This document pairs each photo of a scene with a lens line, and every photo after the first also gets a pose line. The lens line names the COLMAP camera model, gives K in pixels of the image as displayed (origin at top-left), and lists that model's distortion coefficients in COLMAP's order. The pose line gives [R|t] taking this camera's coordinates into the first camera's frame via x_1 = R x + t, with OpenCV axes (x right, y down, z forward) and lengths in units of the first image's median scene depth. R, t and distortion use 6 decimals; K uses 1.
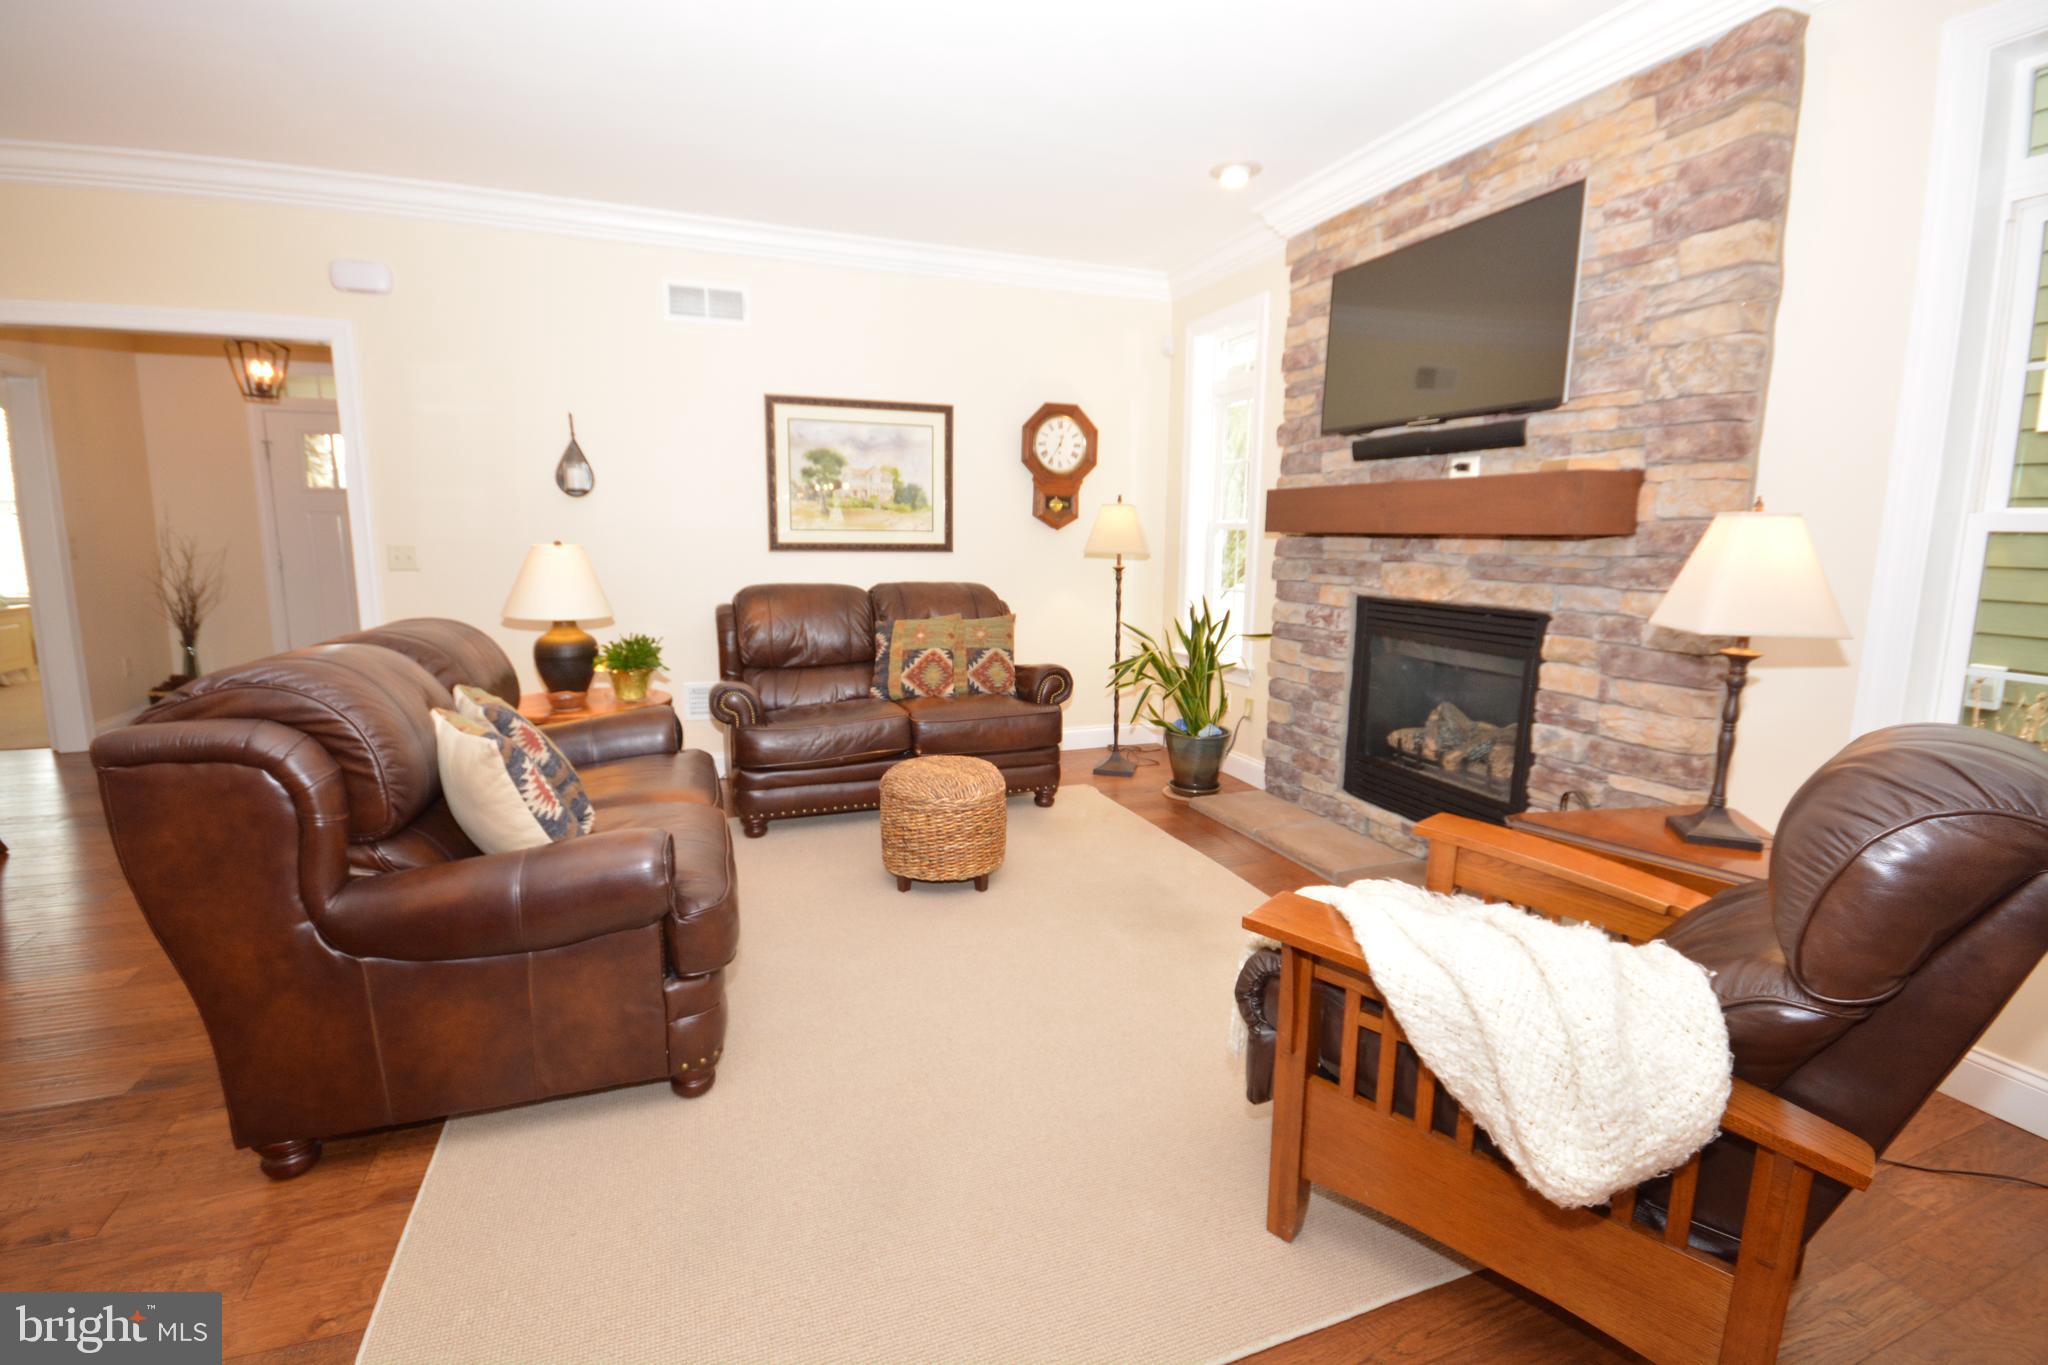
lens RADIAL K [[903.0, 0, 1030.9], [0, 903.0, 673.9], [0, 0, 1]] dist [0.007992, -0.011823]
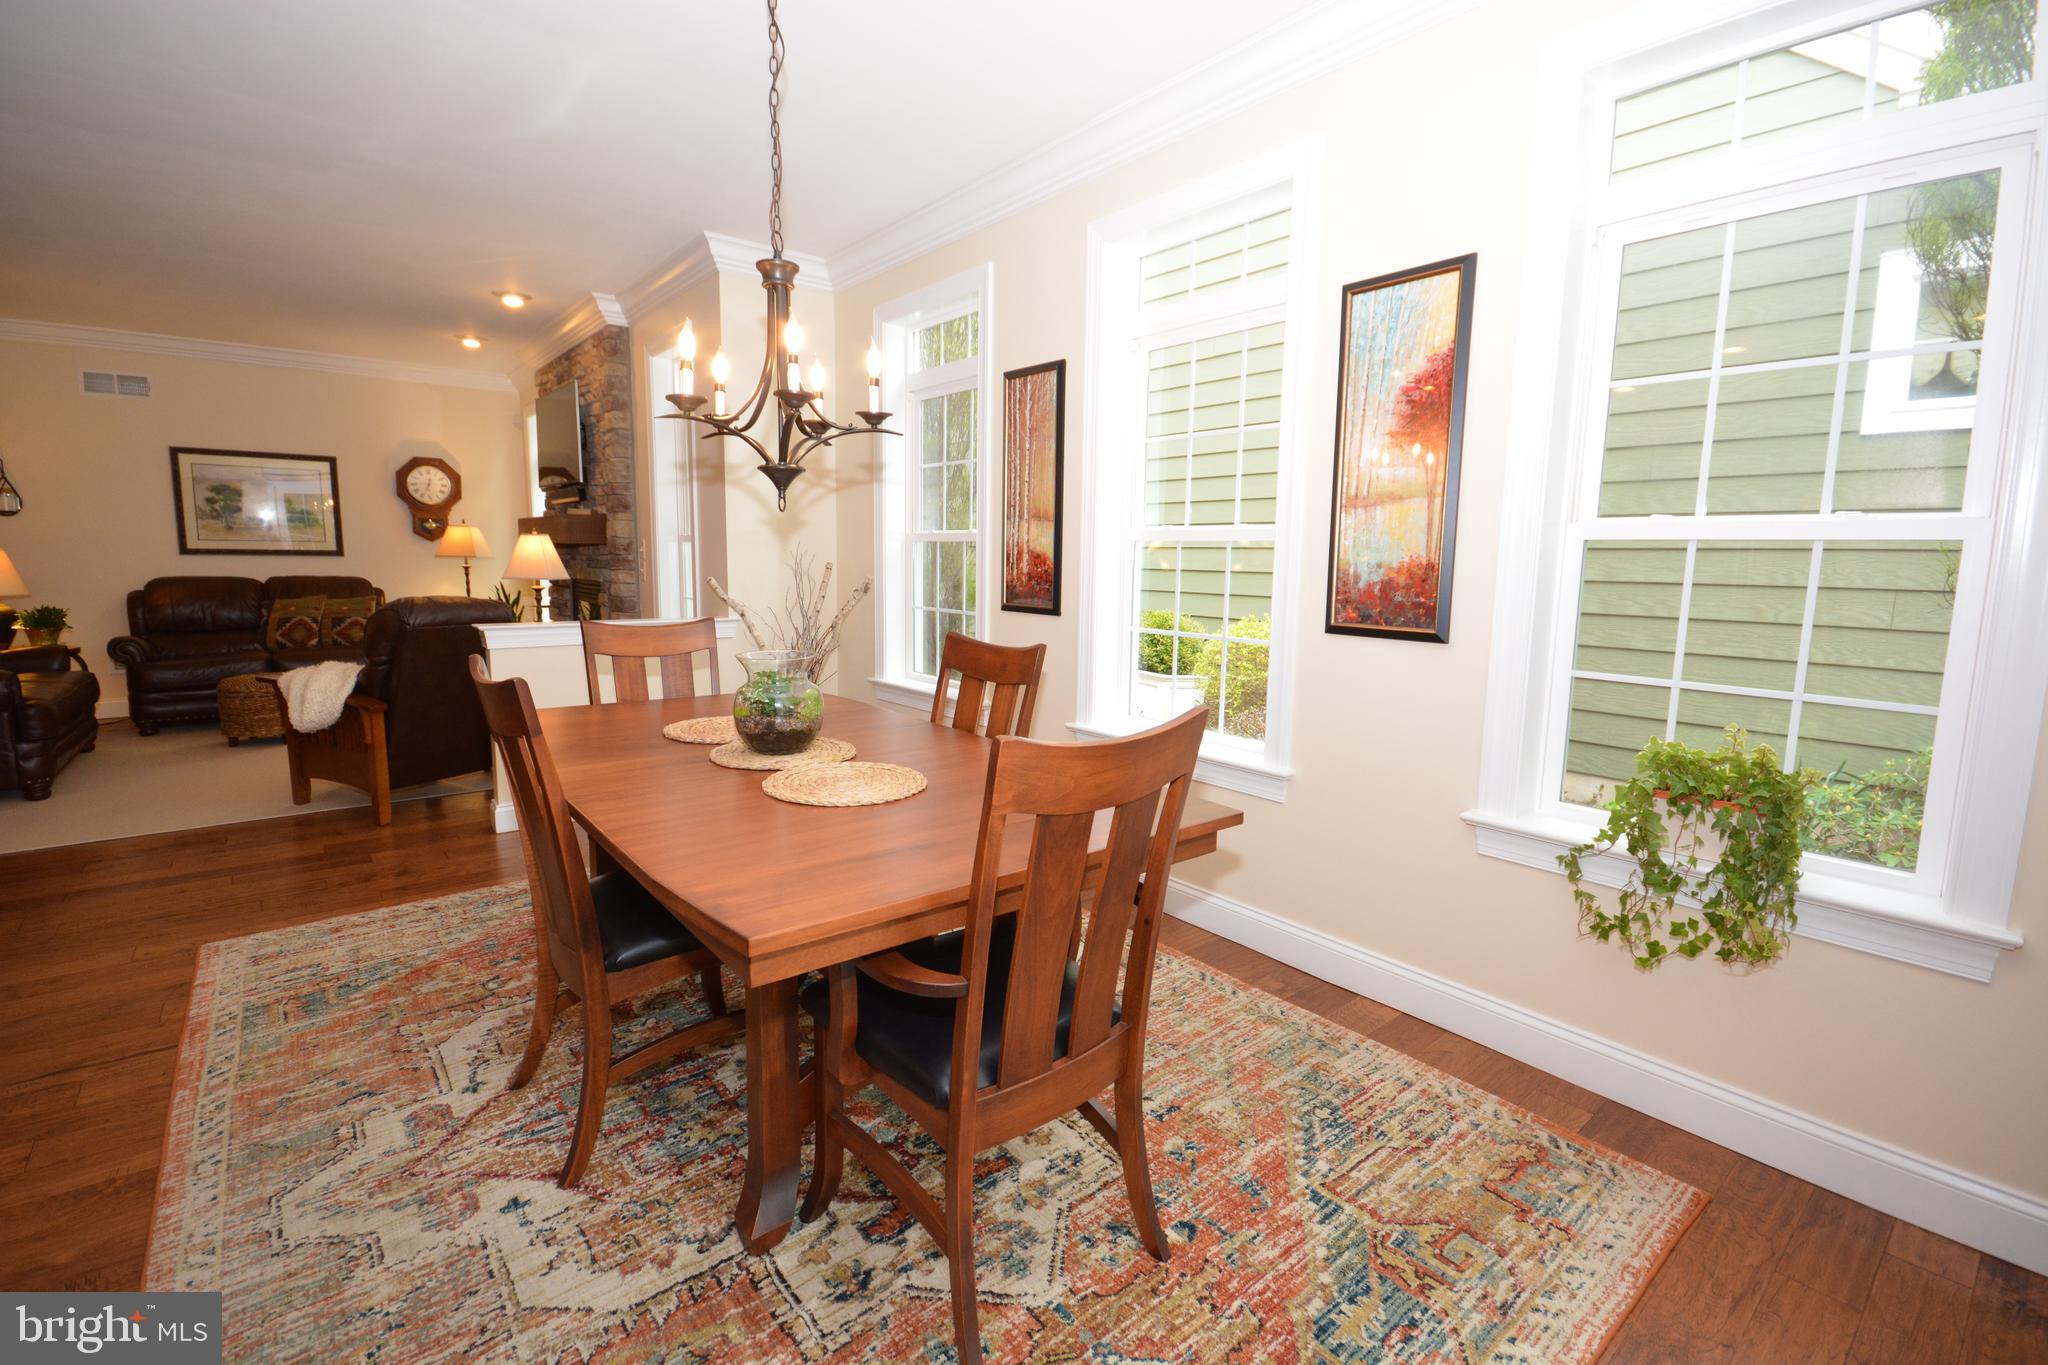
lens RADIAL K [[903.0, 0, 1030.1], [0, 903.0, 673.9], [0, 0, 1]] dist [0.007992, -0.011823]
pose [[0.945695, -0.037390, 0.322898, 0.663766], [0.043775, 0.998963, -0.012533, 0.167124], [-0.322095, 0.025987, 0.946351, -1.003664]]
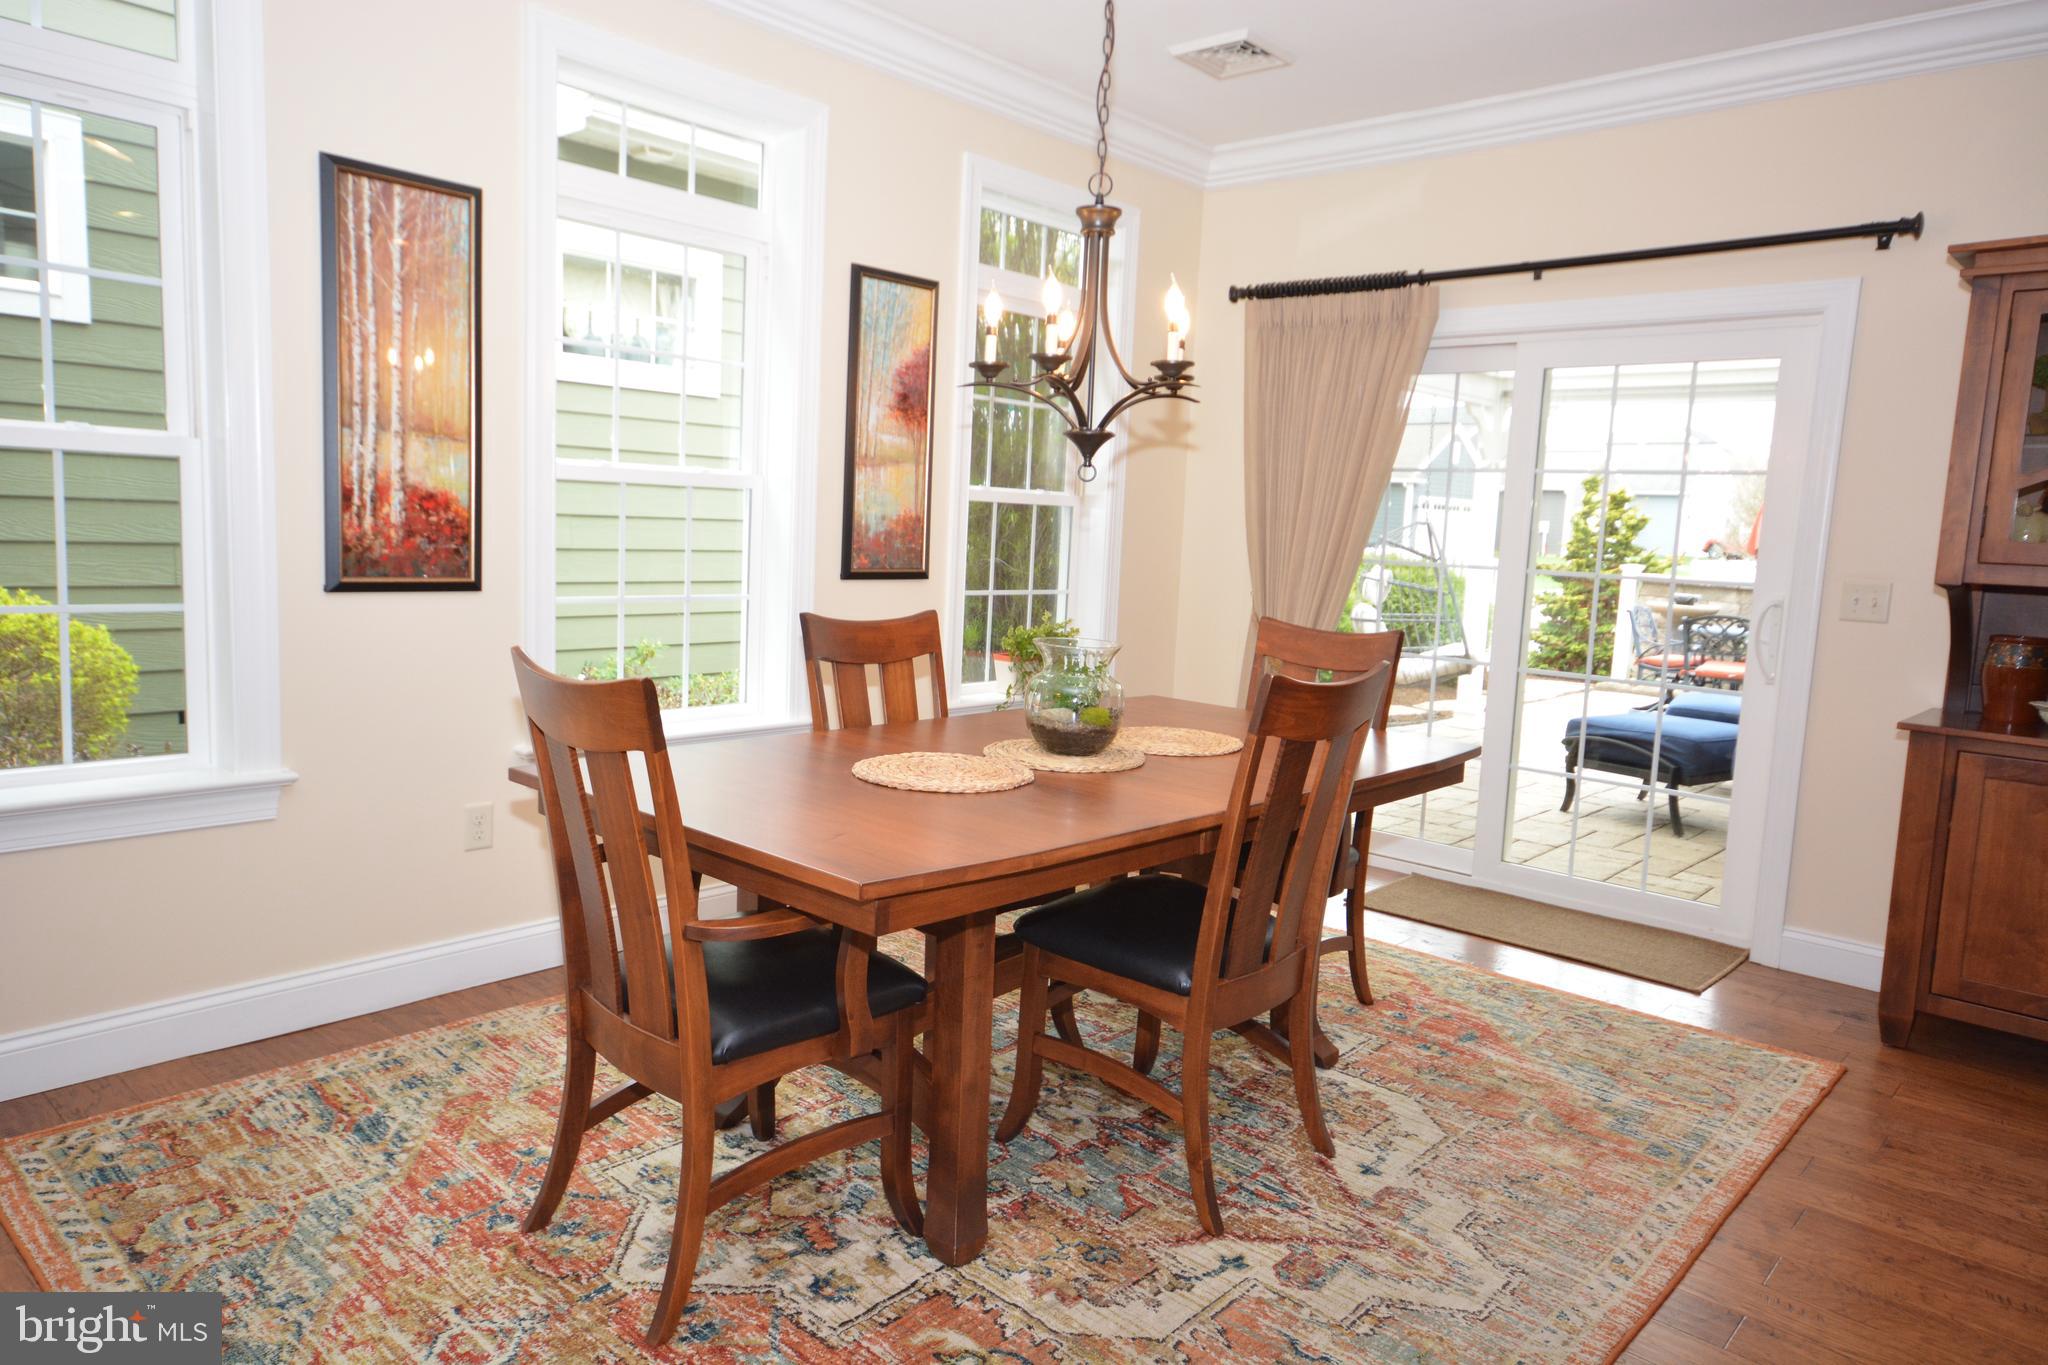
lens RADIAL K [[1323.9, 0, 1017.3], [0, 1323.9, 672.4], [0, 0, 1]] dist [0.027911, -0.005448]
pose [[-0.452945, -0.134908, 0.881272, -1.115849], [0.090012, 0.976514, 0.195752, -0.295652], [-0.886983, 0.167990, -0.430164, 1.766238]]
